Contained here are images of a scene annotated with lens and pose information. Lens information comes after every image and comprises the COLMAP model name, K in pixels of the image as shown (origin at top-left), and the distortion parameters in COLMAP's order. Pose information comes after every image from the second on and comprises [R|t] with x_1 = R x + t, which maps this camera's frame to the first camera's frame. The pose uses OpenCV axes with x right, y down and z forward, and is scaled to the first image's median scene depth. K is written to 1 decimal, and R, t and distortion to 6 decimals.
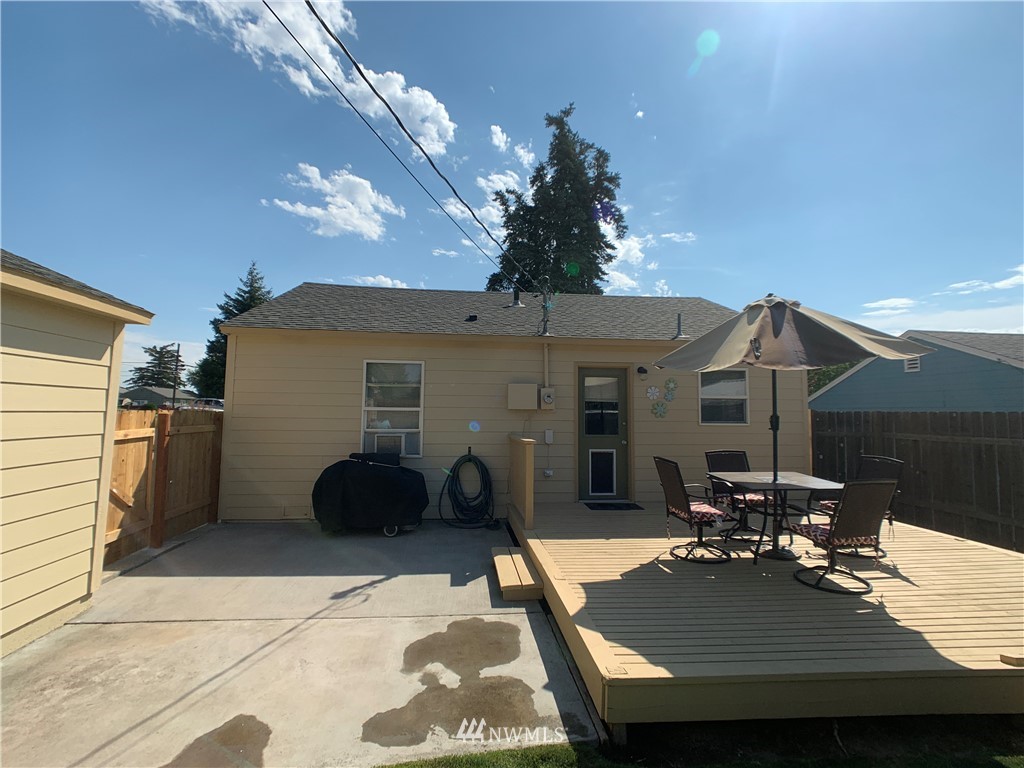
lens RADIAL K [[507.5, 0, 504.6], [0, 507.5, 375.2], [0, 0, 1]] dist [-0.020688, 0.009177]
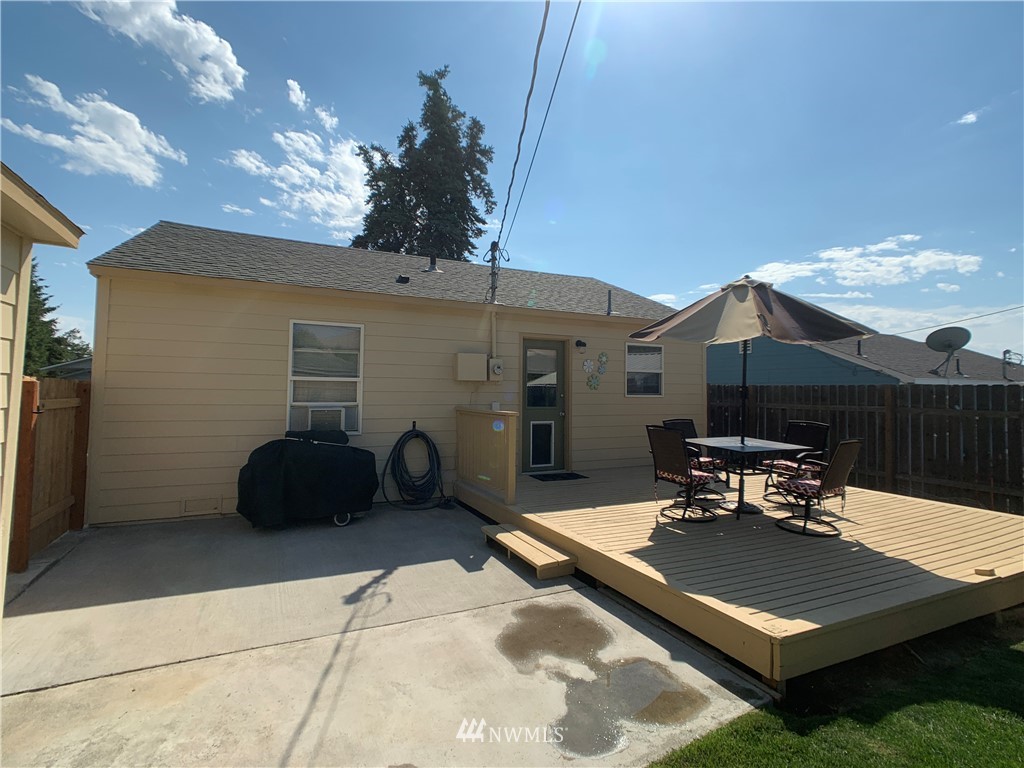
lens RADIAL K [[507.5, 0, 479.3], [0, 507.5, 377.8], [0, 0, 1]] dist [-0.020688, 0.009177]
pose [[0.940602, 0.009117, 0.339390, -0.128426], [-0.025599, 0.998698, 0.044117, 0.009503], [-0.338546, -0.050185, 0.939611, 0.051853]]
